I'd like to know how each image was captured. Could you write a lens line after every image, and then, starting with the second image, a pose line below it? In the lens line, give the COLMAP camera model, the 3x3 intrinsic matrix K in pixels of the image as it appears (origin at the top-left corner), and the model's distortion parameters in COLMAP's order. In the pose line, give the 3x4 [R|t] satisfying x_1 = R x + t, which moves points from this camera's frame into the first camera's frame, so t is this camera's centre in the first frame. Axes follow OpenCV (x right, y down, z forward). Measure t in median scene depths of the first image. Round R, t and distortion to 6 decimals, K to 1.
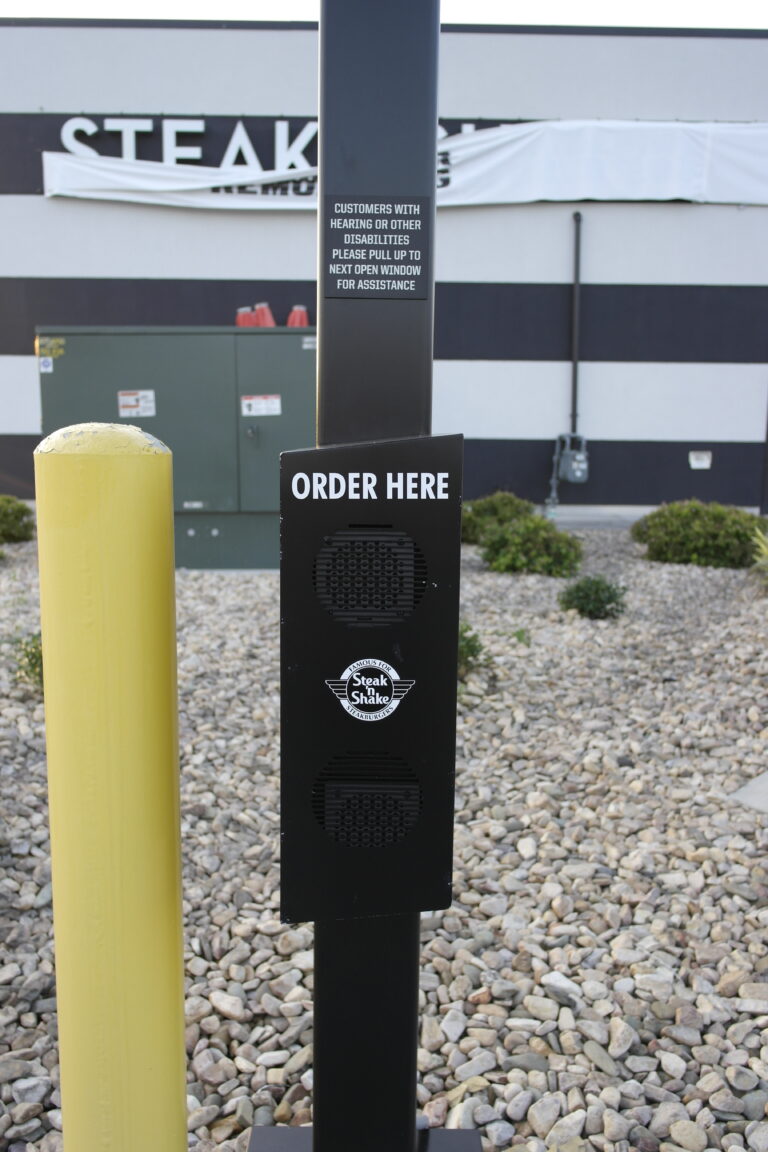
lens RADIAL K [[1012.8, 0, 384.0], [0, 1012.8, 576.0], [0, 0, 1]] dist [0.000605, -0.003721]
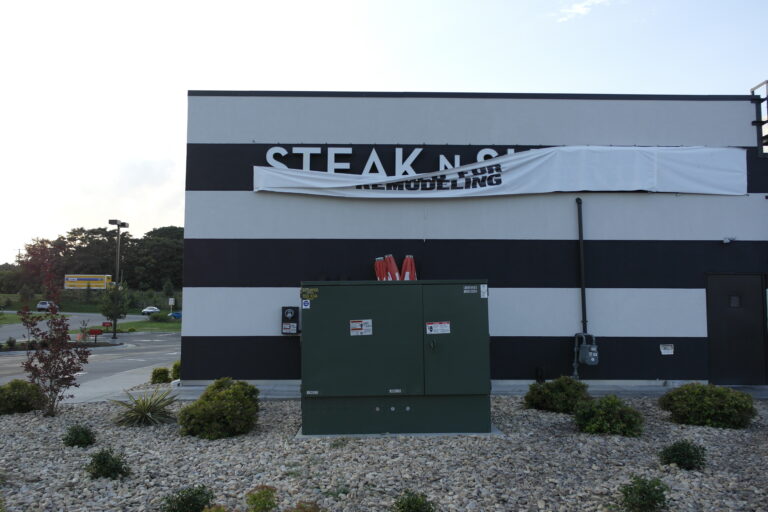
lens RADIAL K [[675.2, 0, 384.0], [0, 675.2, 256.0], [0, 0, 1]] dist [0.000605, -0.003721]
pose [[0.999971, -0.006975, 0.003024, -0.129738], [0.007481, 0.973658, -0.227891, -0.022277], [-0.001355, 0.227907, 0.973682, -0.042175]]
